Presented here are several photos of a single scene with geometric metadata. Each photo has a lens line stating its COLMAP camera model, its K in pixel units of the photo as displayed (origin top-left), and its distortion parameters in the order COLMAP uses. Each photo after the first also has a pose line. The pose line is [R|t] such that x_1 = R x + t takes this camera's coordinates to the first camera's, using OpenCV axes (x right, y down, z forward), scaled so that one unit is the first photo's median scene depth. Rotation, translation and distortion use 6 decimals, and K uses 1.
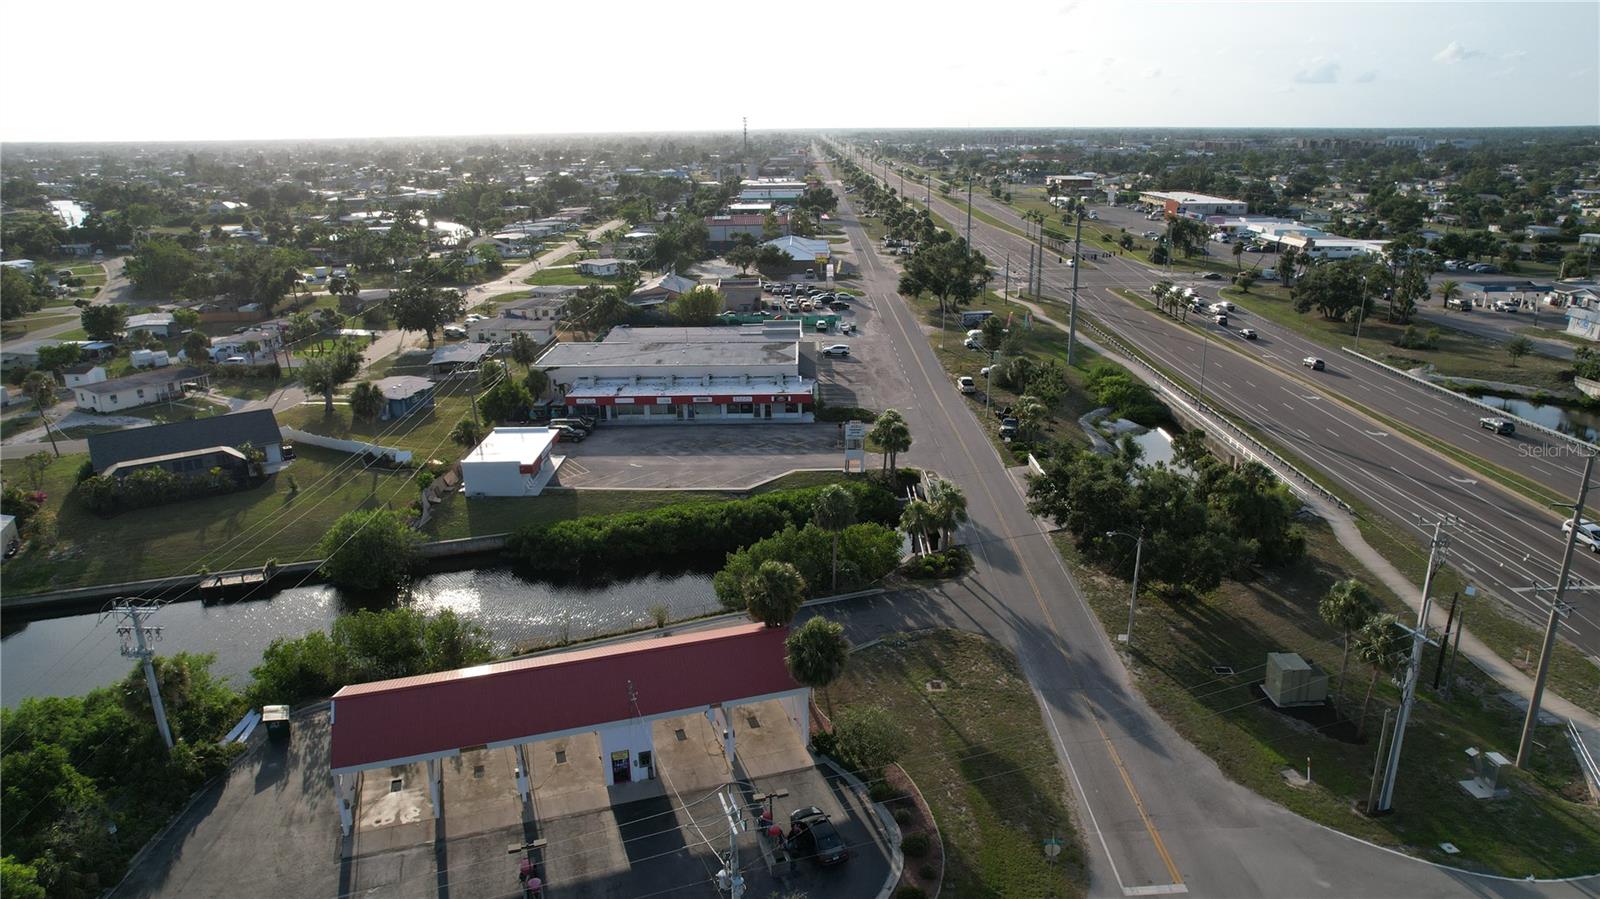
lens RADIAL K [[1020.1, 0, 812.8], [0, 1020.1, 453.7], [0, 0, 1]] dist [-0.080030, 0.071336]
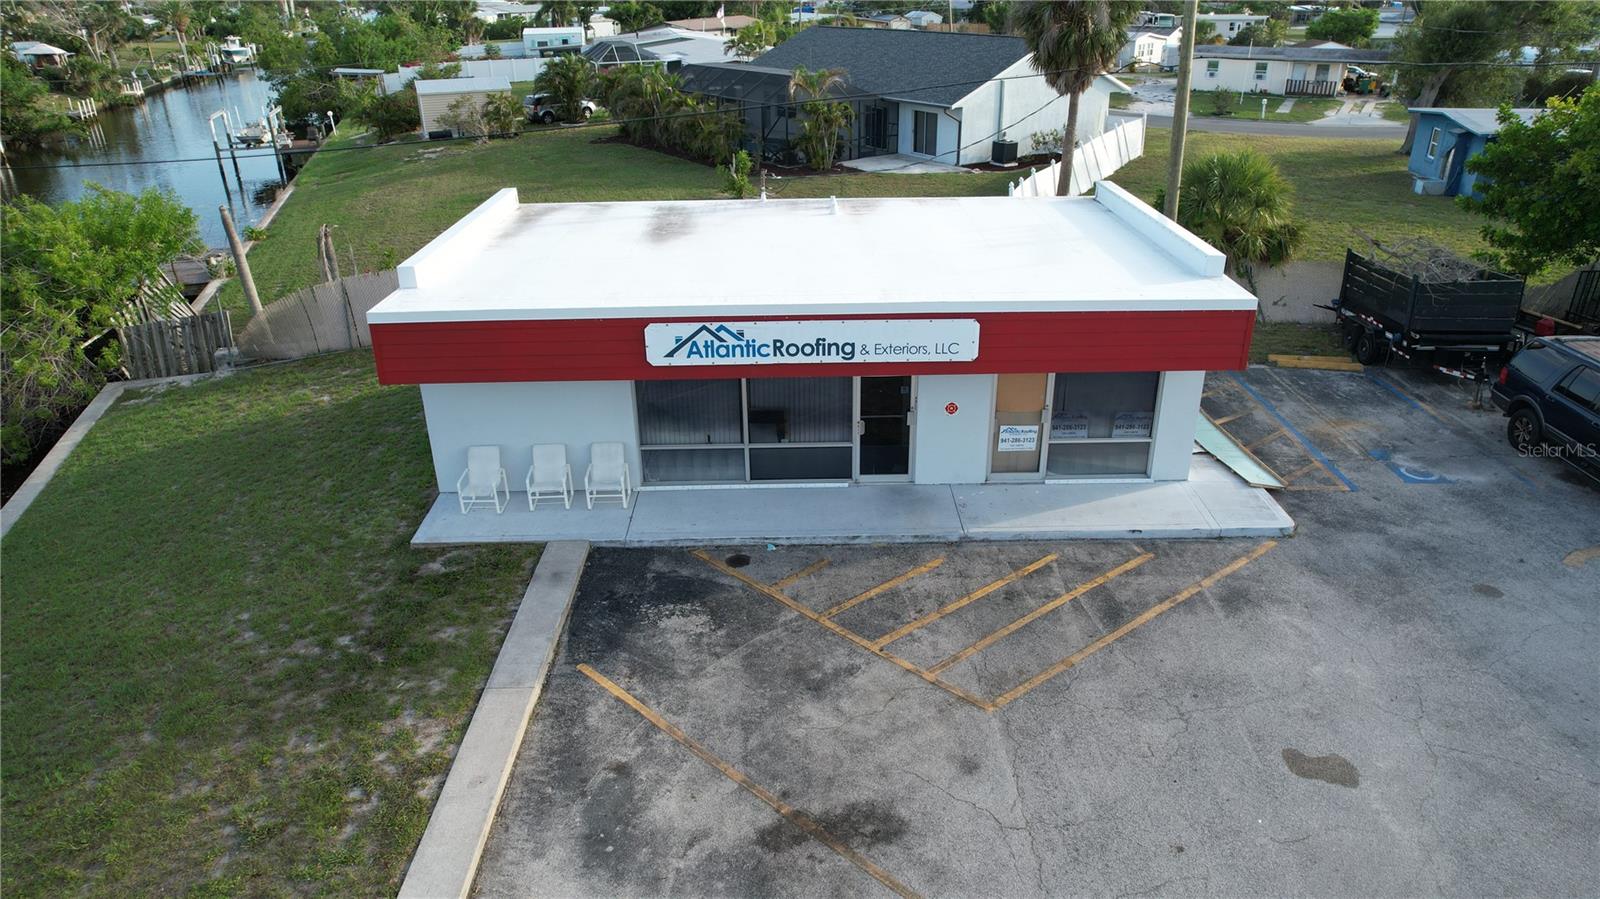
lens RADIAL K [[1020.1, 0, 812.8], [0, 1020.1, 453.7], [0, 0, 1]] dist [-0.080030, 0.071336]
pose [[0.006073, 0.434388, -0.900706, -0.096802], [-0.298870, 0.860340, 0.412905, -0.030242], [0.954274, 0.266687, 0.135050, 0.678768]]
